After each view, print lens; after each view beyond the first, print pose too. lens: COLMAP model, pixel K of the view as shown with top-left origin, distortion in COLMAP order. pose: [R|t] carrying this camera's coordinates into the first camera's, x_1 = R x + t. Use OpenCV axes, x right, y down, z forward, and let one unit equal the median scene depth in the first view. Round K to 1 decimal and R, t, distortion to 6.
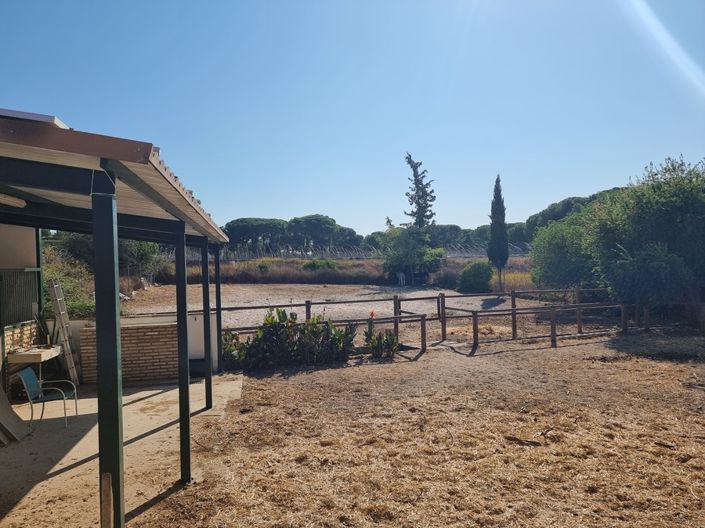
lens RADIAL K [[488.1, 0, 350.3], [0, 488.1, 265.9], [0, 0, 1]] dist [0.091222, -0.085908]
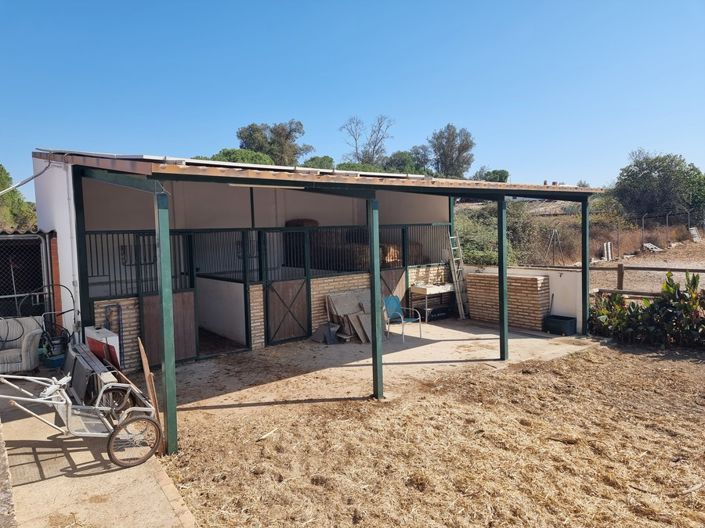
lens RADIAL K [[482.4, 0, 351.6], [0, 482.4, 262.0], [0, 0, 1]] dist [0.101482, -0.079537]
pose [[0.460569, 0.073621, -0.884566, 0.093598], [0.012982, 0.995889, 0.089646, -0.002818], [0.887529, -0.052772, 0.457720, 0.051911]]
